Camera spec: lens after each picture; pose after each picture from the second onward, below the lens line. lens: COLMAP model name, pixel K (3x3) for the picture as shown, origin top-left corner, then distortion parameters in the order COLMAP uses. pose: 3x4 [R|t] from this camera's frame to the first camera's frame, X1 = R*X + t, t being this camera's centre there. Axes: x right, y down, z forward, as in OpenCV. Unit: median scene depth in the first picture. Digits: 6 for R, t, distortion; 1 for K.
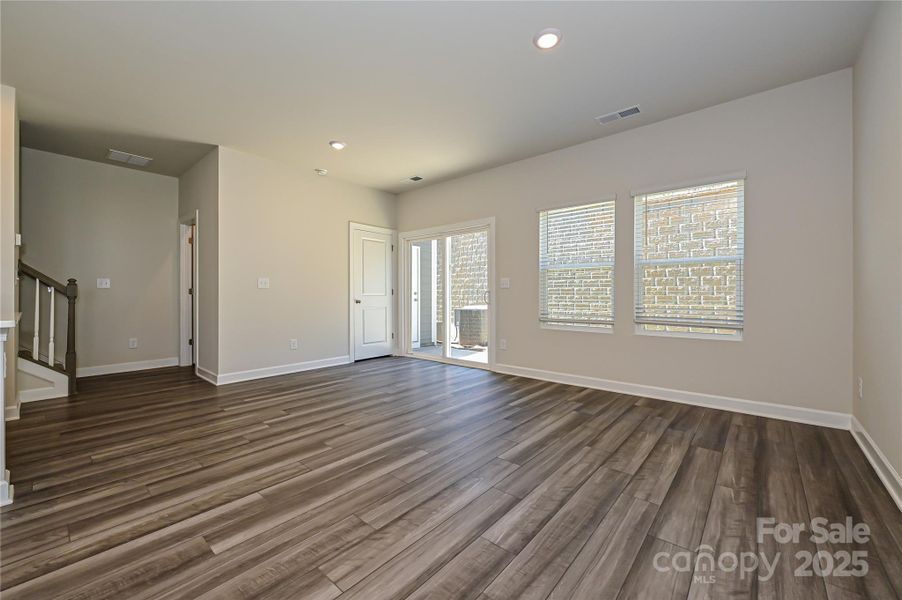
lens RADIAL K [[358.1, 0, 451.0], [0, 358.1, 300.0], [0, 0, 1]] dist [-0.000157, 0.000080]
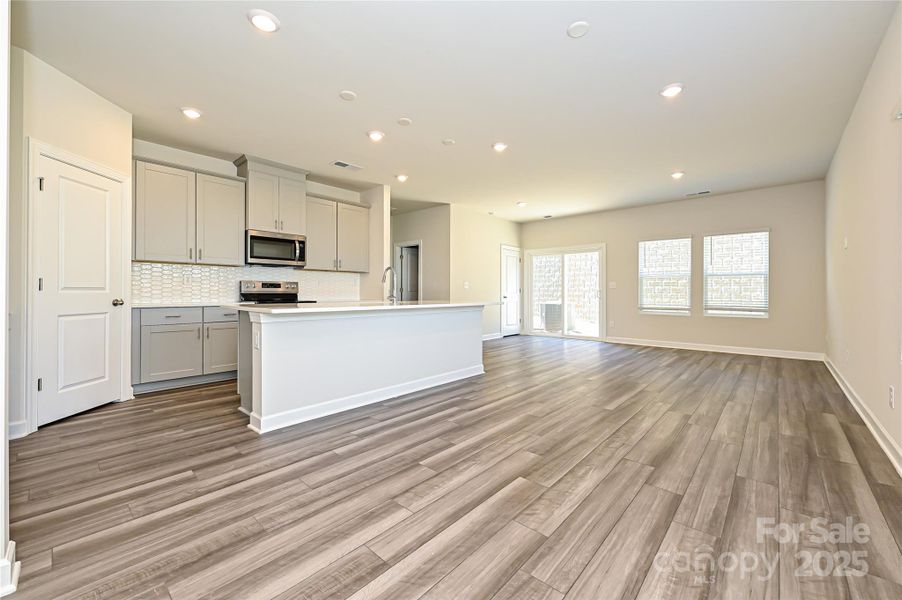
lens RADIAL K [[365.7, 0, 451.7], [0, 365.7, 295.6], [0, 0, 1]] dist [0.003542, 0.000438]
pose [[0.999900, 0.002153, -0.013983, -0.518308], [-0.002233, 0.999981, -0.005692, 0.007836], [0.013970, 0.005723, 0.999886, -0.599584]]
